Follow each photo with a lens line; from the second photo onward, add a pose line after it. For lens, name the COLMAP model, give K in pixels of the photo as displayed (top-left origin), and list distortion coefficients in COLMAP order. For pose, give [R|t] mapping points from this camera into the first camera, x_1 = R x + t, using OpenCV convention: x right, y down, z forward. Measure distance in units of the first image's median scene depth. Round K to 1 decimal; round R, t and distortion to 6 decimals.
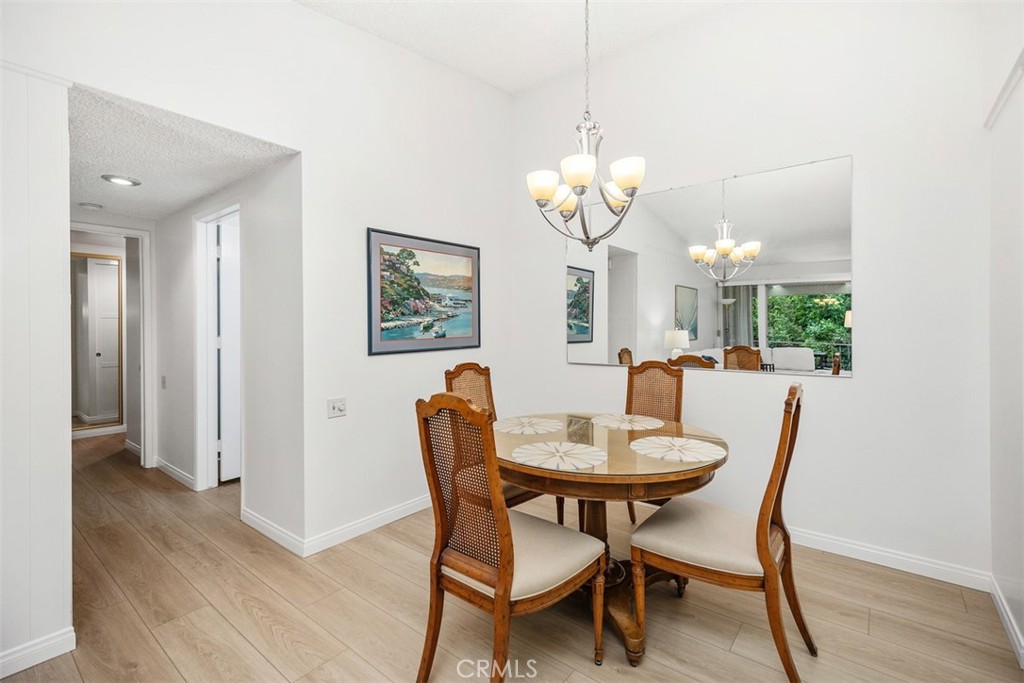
lens RADIAL K [[465.6, 0, 513.4], [0, 465.6, 333.8], [0, 0, 1]] dist [0.013018, 0.000109]
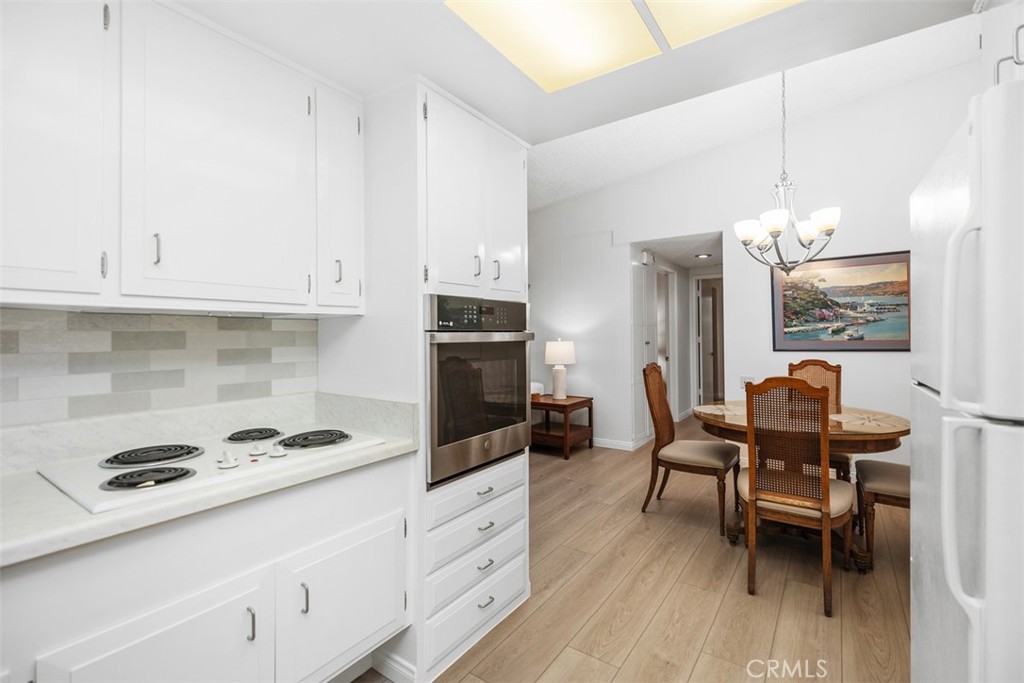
lens RADIAL K [[465.6, 0, 506.8], [0, 465.6, 334.0], [0, 0, 1]] dist [0.013018, 0.000109]
pose [[0.049988, 0.005374, -0.998735, 1.001831], [-0.003402, 0.999981, 0.005210, -0.010195], [0.998744, 0.003138, 0.050006, 0.090834]]
